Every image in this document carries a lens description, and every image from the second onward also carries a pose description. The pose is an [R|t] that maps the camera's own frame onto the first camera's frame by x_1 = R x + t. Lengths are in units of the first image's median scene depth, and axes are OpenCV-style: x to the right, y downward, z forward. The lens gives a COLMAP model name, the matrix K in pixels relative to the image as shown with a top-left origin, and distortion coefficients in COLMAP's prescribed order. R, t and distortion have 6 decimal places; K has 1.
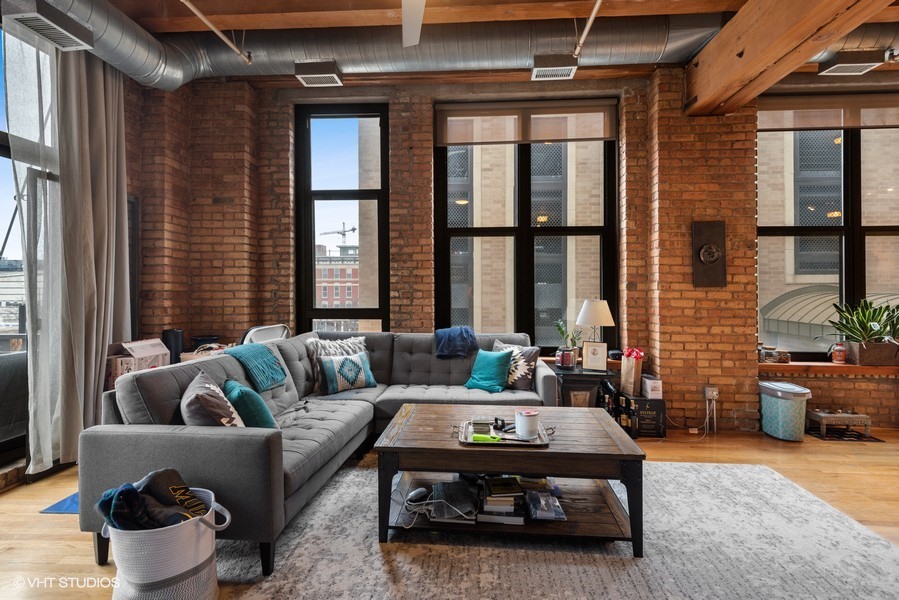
lens RADIAL K [[416.4, 0, 457.2], [0, 416.4, 292.2], [0, 0, 1]] dist [0.028546, -0.009694]
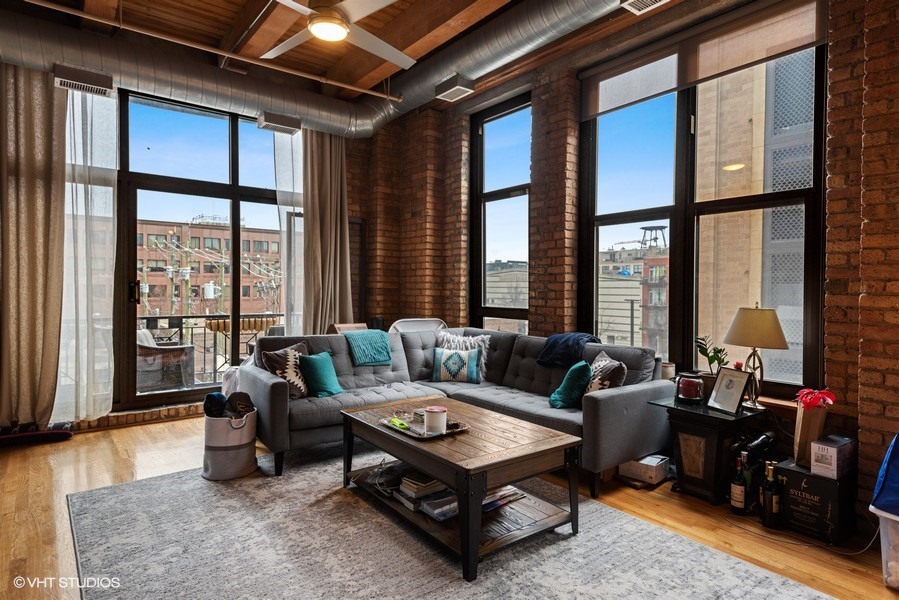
lens RADIAL K [[514.7, 0, 450.5], [0, 514.7, 292.2], [0, 0, 1]] dist [0.035634, -0.010820]
pose [[0.659606, 0.011865, -0.751518, 0.646902], [-0.017998, 0.999838, -0.000012, 0.004240], [0.751396, 0.013533, 0.659712, 0.115634]]
